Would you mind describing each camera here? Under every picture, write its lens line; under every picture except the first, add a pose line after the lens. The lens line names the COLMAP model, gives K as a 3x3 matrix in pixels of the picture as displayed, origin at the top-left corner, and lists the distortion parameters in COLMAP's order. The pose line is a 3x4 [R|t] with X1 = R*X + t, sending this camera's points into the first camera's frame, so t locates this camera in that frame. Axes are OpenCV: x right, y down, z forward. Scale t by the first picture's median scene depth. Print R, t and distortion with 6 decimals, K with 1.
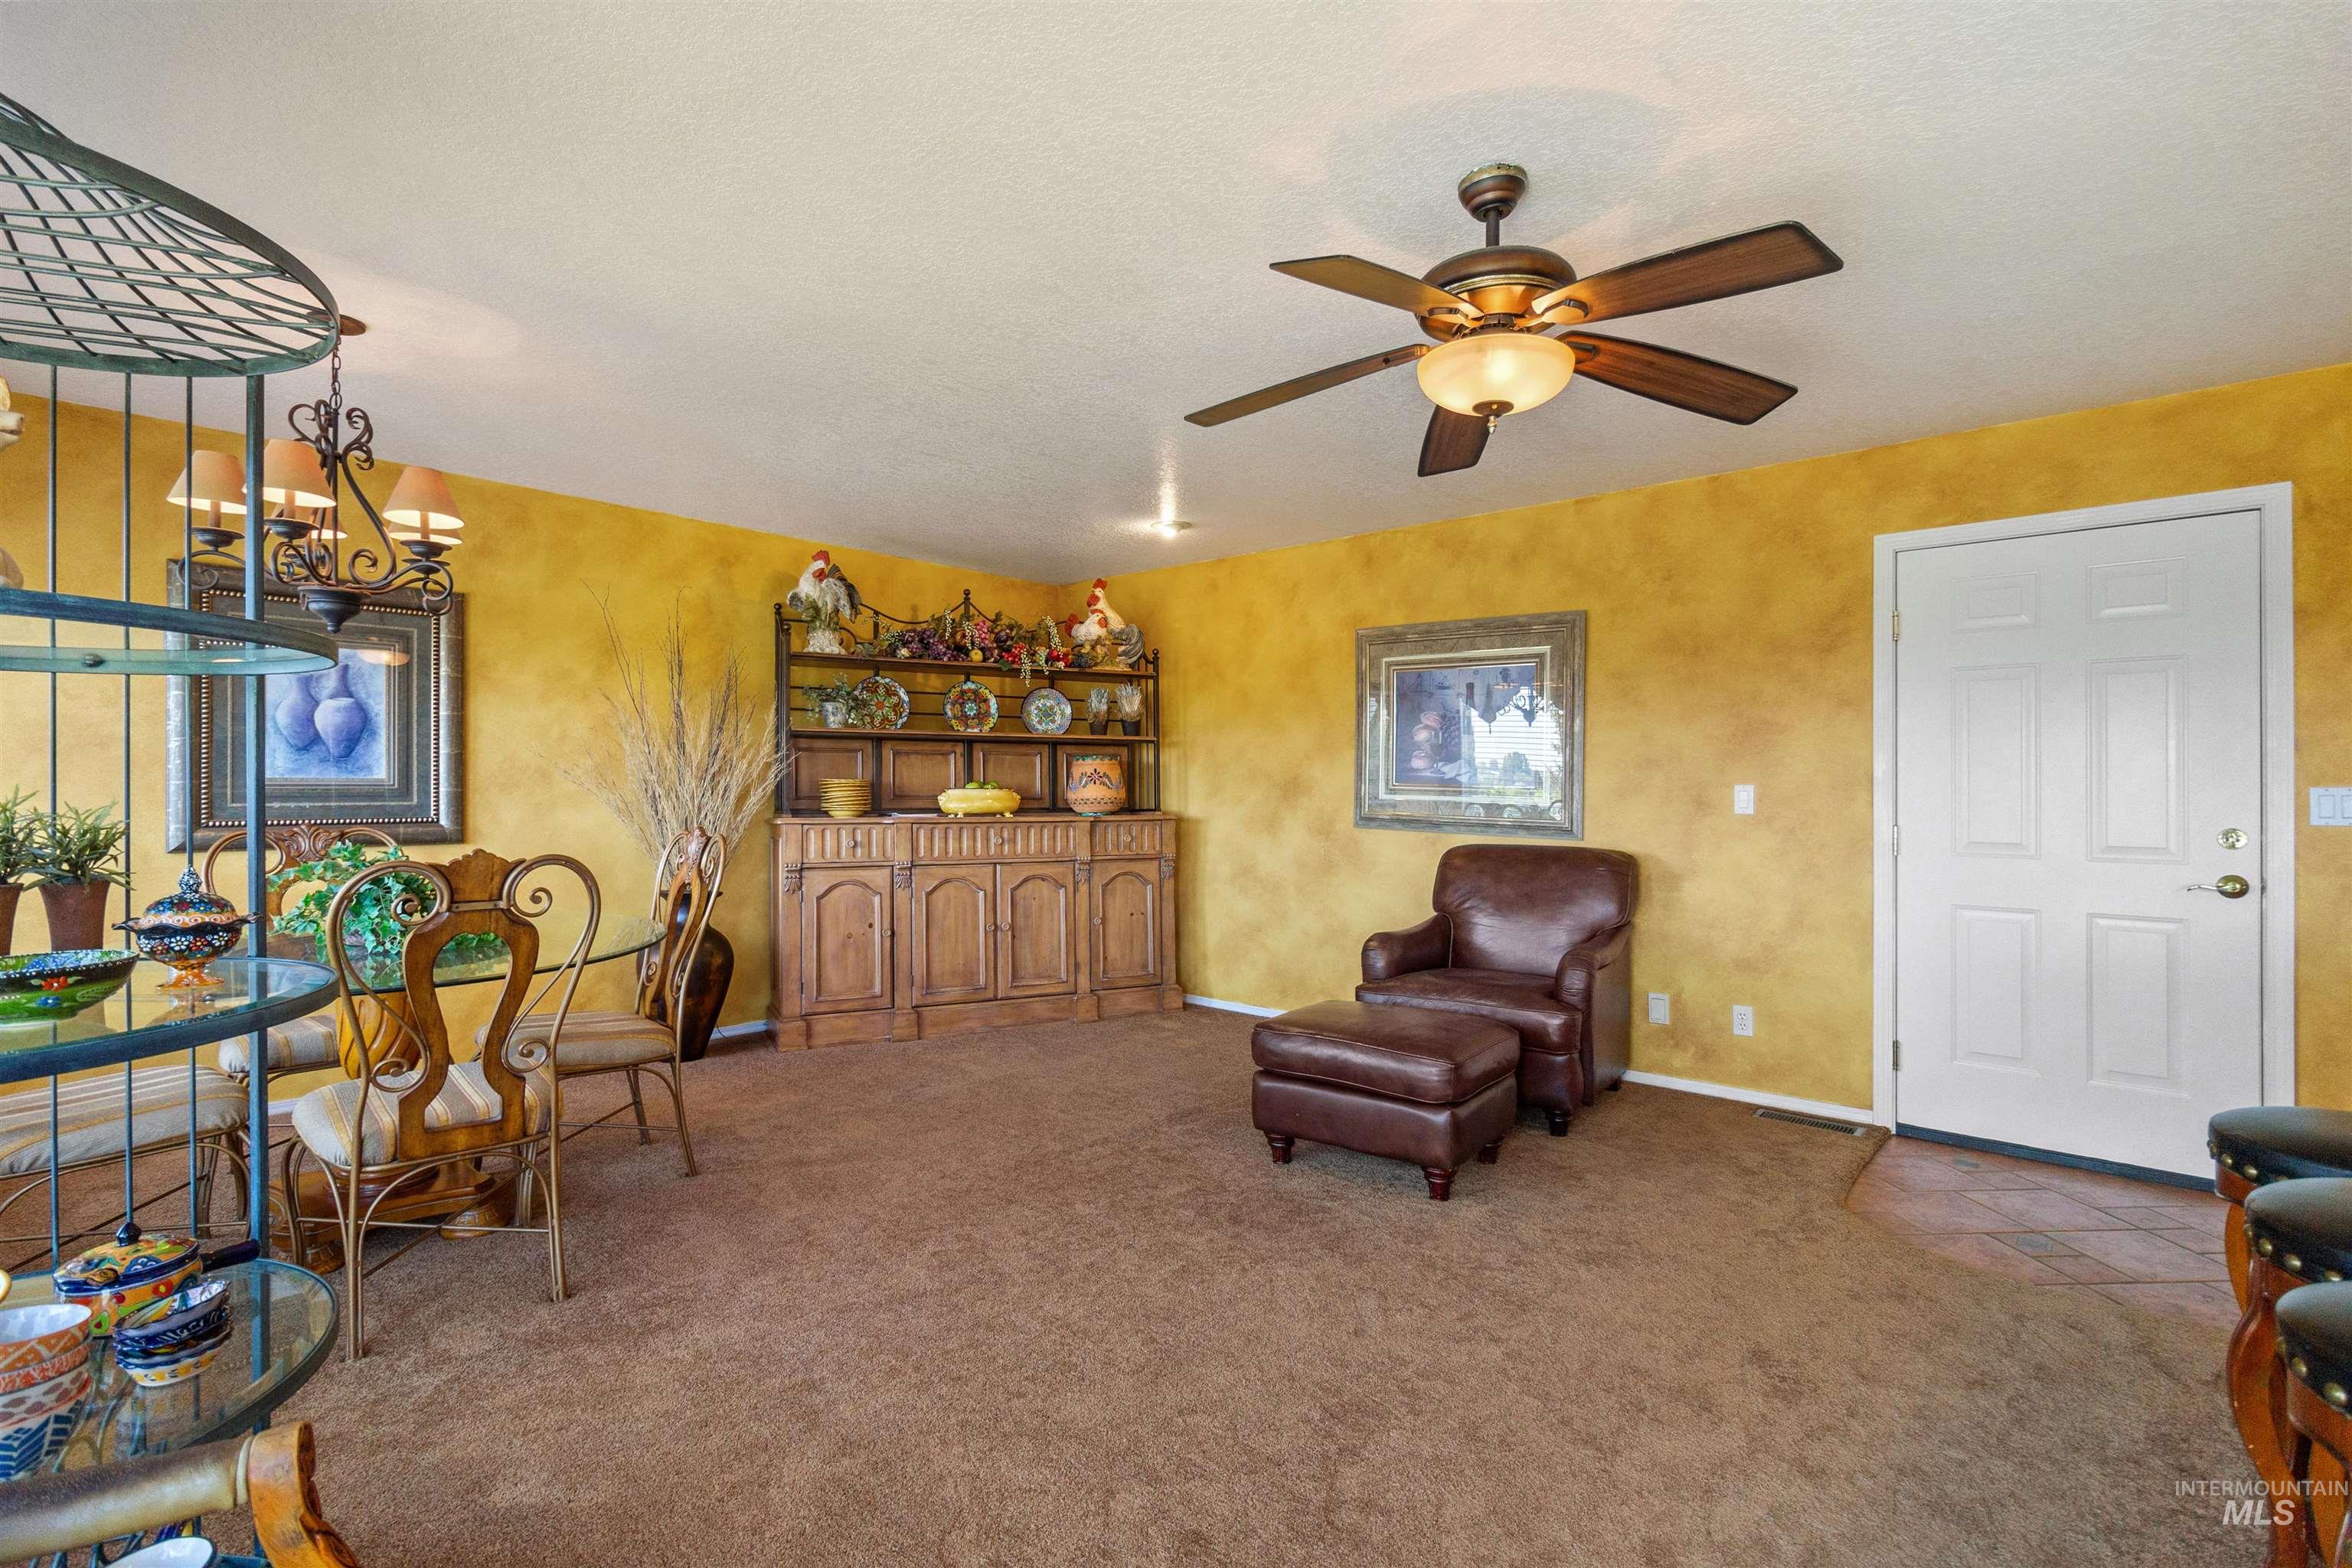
lens RADIAL K [[1090.1, 0, 1183.0], [0, 1090.1, 773.1], [0, 0, 1]] dist [0.000715, 0.000326]
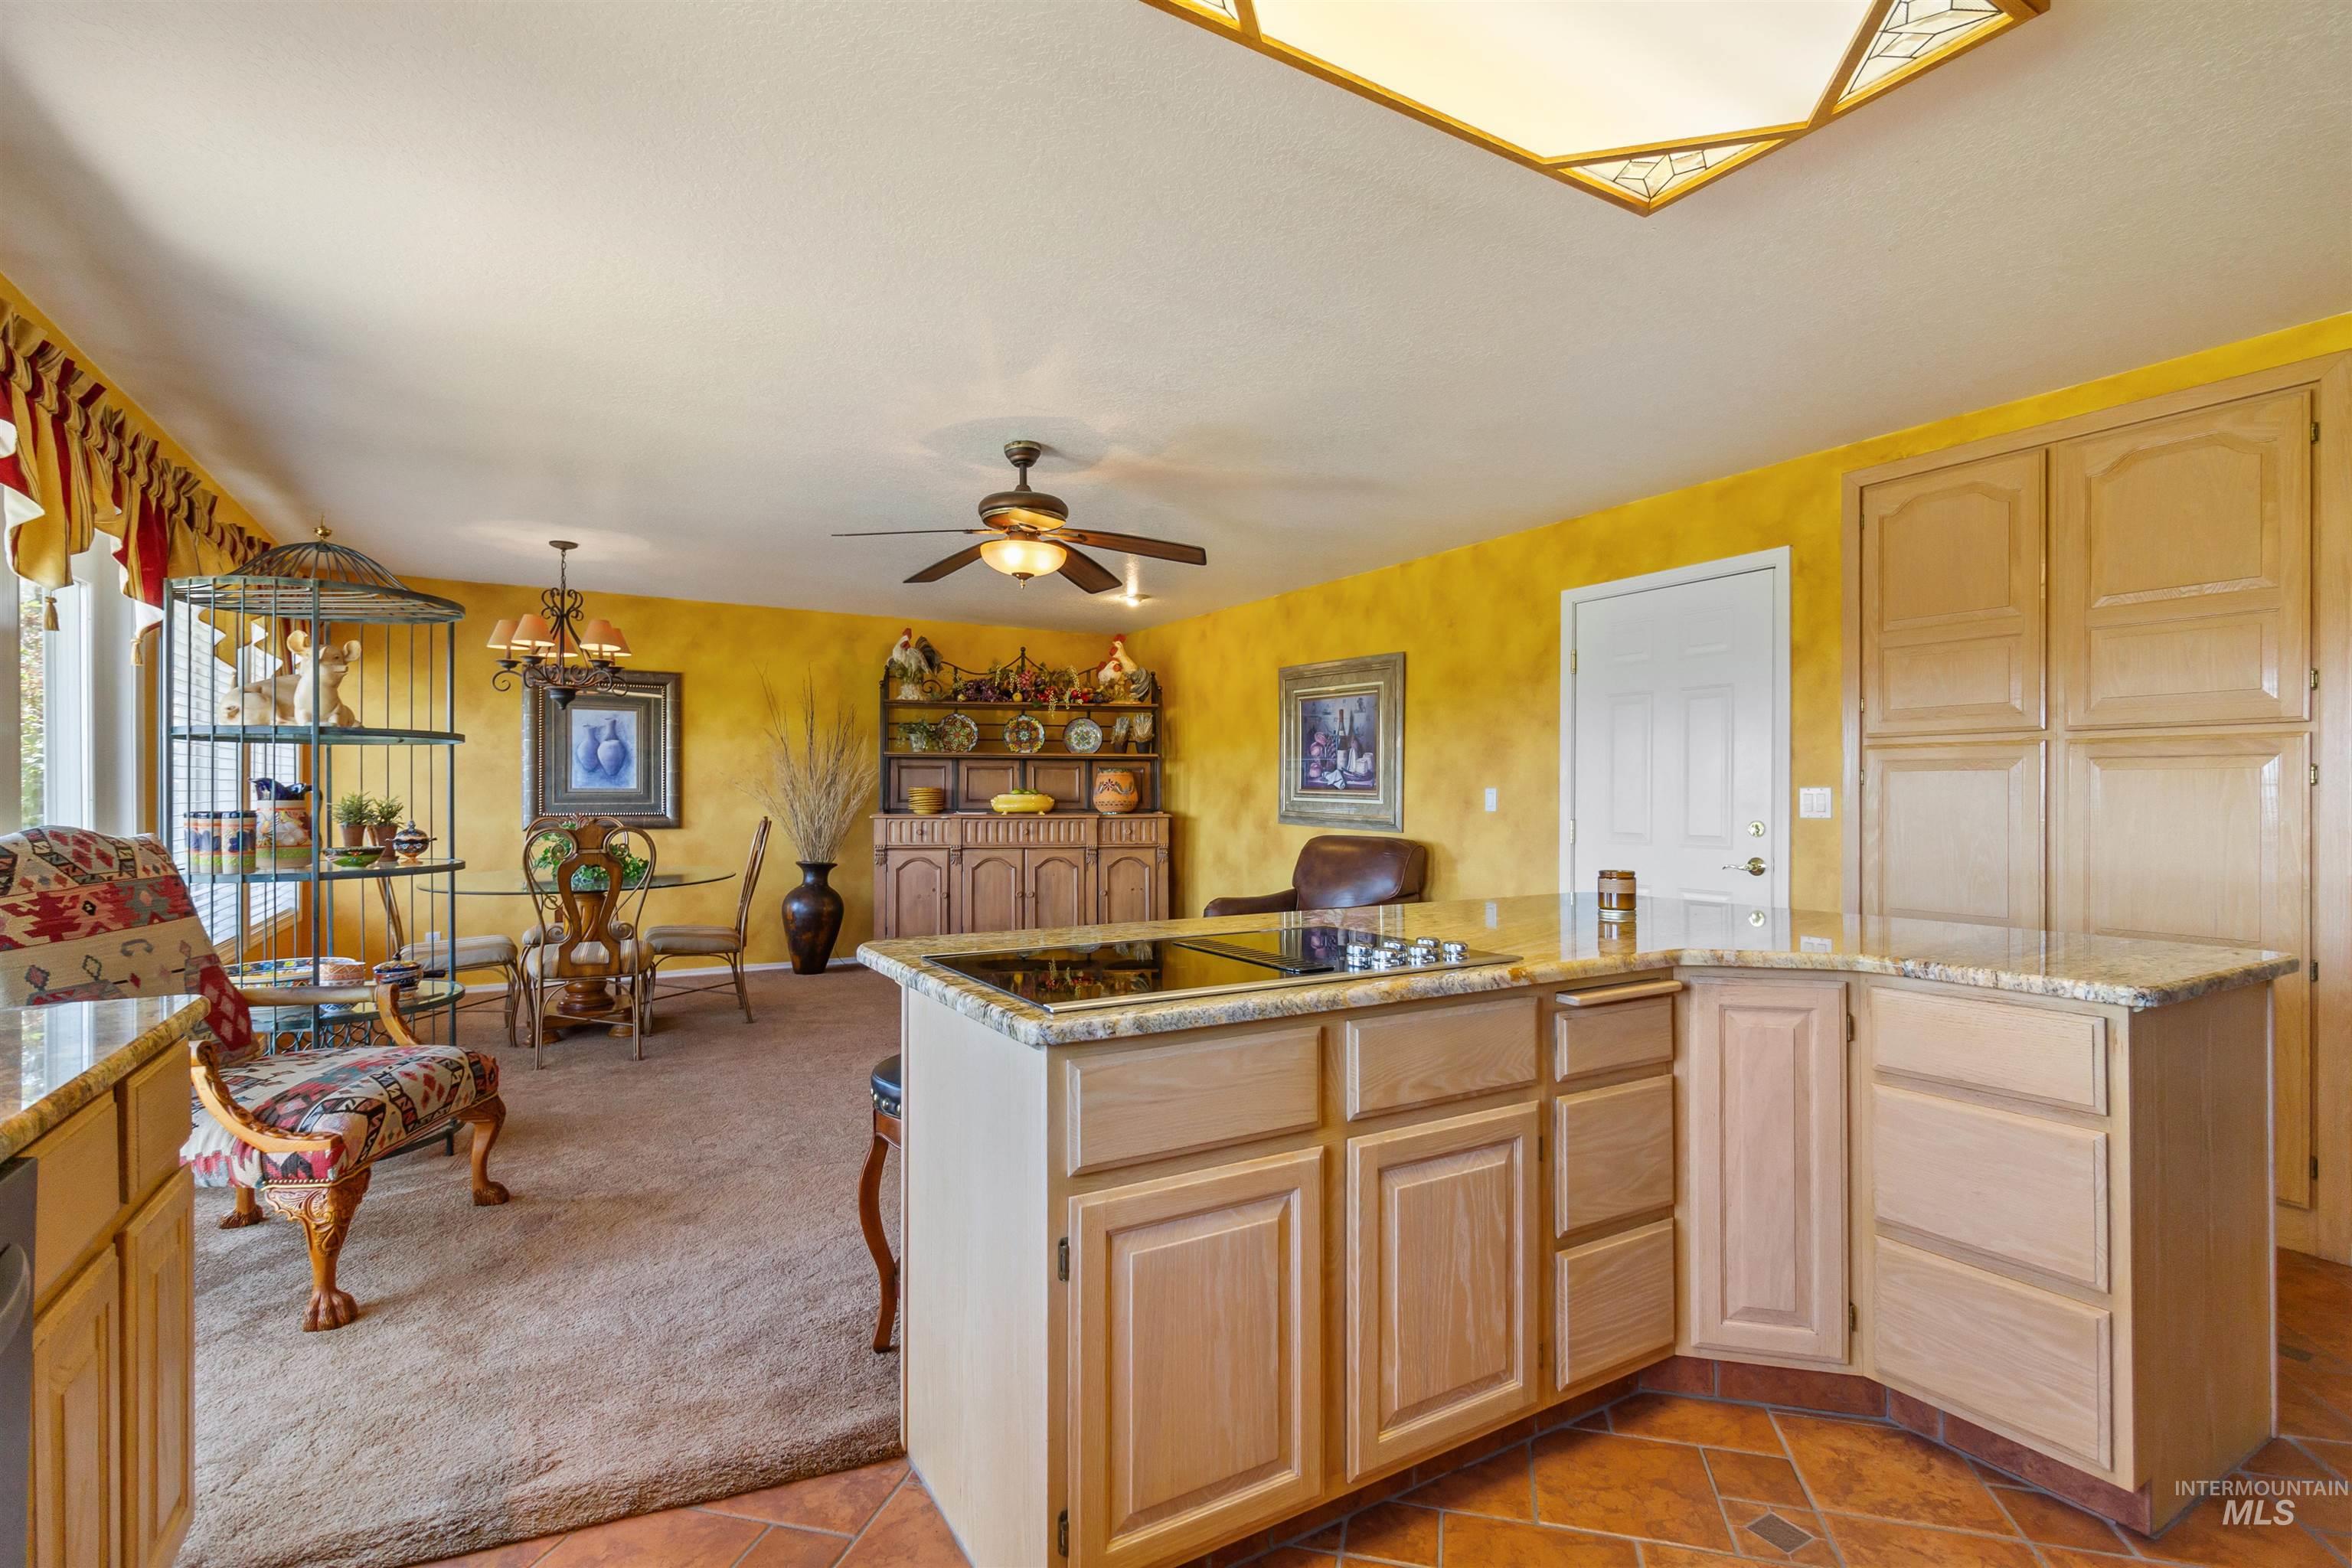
lens RADIAL K [[1090.1, 0, 1183.0], [0, 1090.1, 773.1], [0, 0, 1]] dist [0.000715, 0.000326]
pose [[0.952391, -0.009117, -0.304743, 0.450358], [0.006307, 0.999928, -0.010204, 0.003288], [0.304814, 0.007796, 0.952380, -0.256569]]
